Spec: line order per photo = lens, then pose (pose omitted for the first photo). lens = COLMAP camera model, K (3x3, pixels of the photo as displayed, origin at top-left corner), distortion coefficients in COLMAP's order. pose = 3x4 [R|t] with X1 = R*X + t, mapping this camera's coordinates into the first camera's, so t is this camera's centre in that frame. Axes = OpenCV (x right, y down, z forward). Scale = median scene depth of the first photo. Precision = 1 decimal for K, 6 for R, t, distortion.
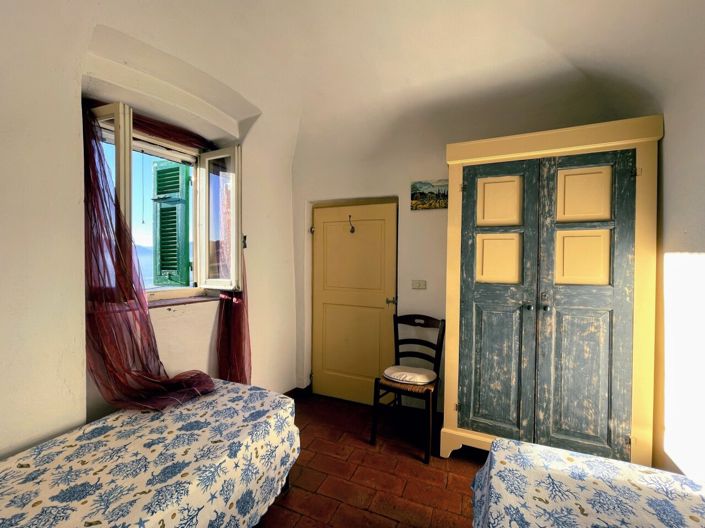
lens RADIAL K [[282.5, 0, 352.9], [0, 282.5, 263.3], [0, 0, 1]] dist [-0.007243, 0.000310]
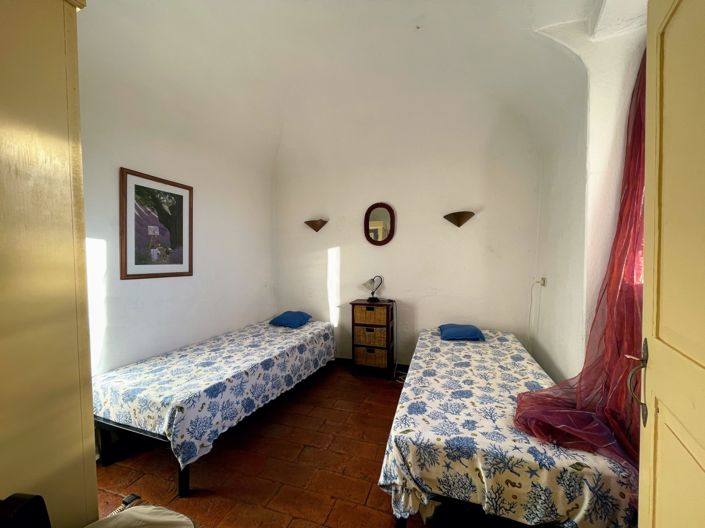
lens RADIAL K [[282.5, 0, 352.4], [0, 282.5, 262.7], [0, 0, 1]] dist [-0.007243, 0.000310]
pose [[-0.996226, 0.006276, -0.086570, -0.062865], [0.003242, 0.999377, 0.035146, 0.045228], [0.086737, 0.034732, -0.995626, 1.952568]]
